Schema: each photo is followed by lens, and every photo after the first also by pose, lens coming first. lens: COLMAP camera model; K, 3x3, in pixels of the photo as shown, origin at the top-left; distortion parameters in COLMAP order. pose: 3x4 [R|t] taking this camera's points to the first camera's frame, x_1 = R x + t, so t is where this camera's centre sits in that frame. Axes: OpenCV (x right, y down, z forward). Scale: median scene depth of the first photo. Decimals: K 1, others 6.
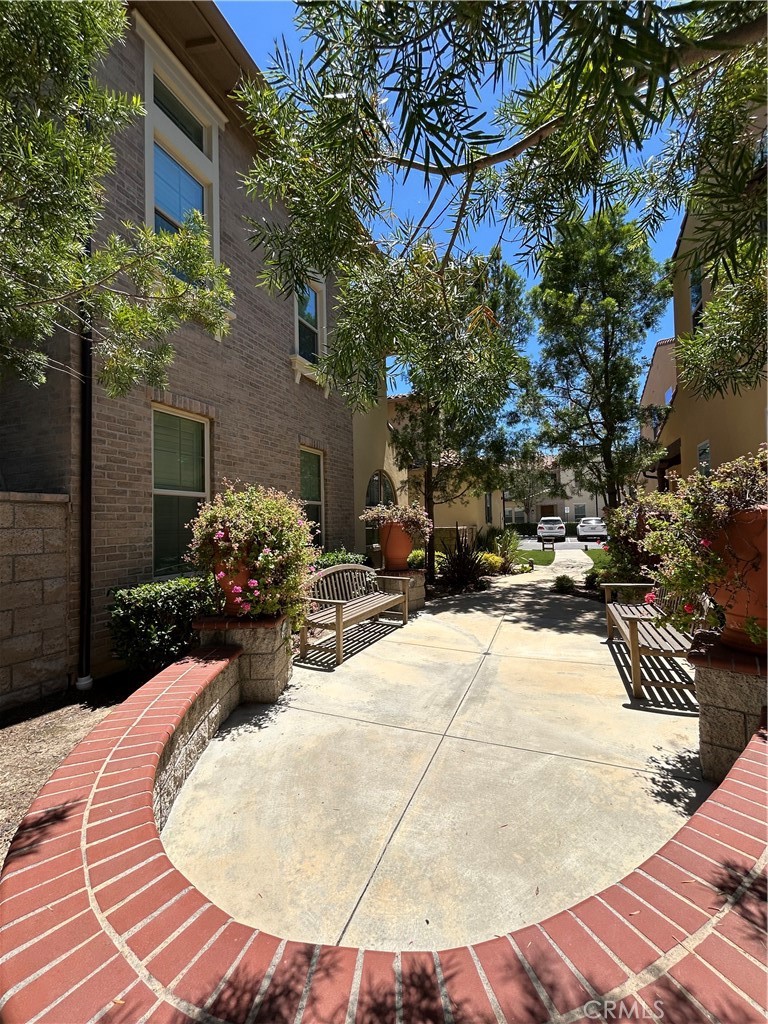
lens RADIAL K [[414.2, 0, 382.9], [0, 414.2, 509.8], [0, 0, 1]] dist [-0.002776, 0.002997]
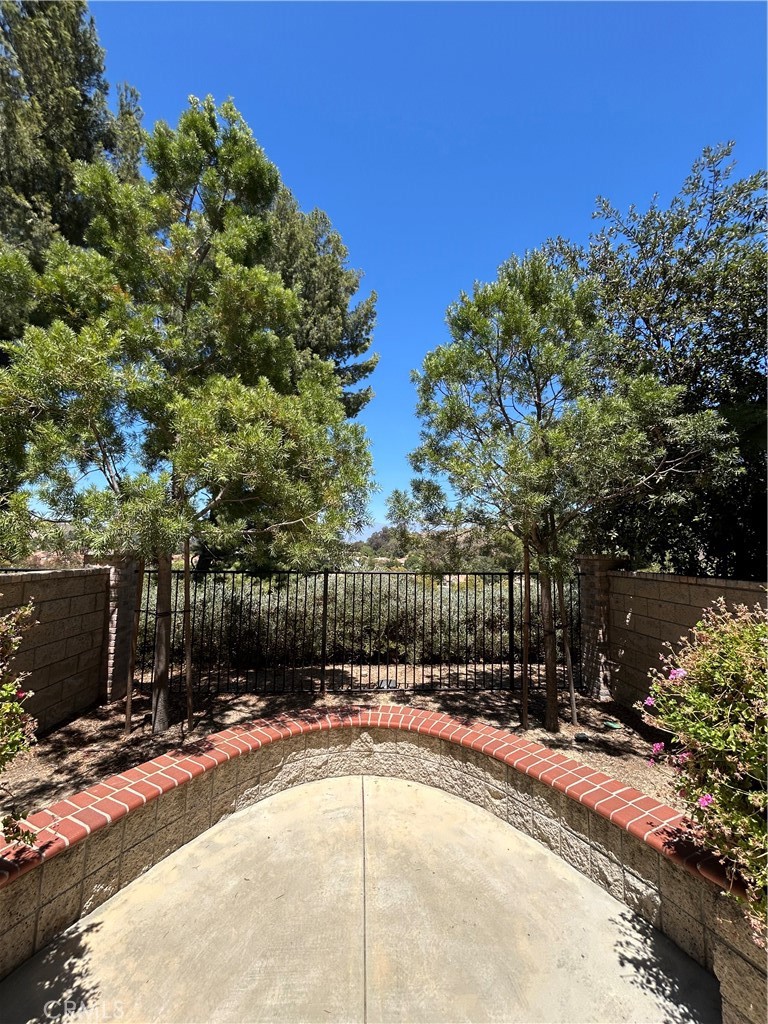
lens RADIAL K [[414.2, 0, 382.9], [0, 414.2, 509.8], [0, 0, 1]] dist [-0.002776, 0.002997]
pose [[-0.902866, -0.039349, -0.428118, 0.444596], [0.011907, 0.993132, -0.116392, -0.146047], [0.429758, -0.110184, -0.896196, 1.787914]]
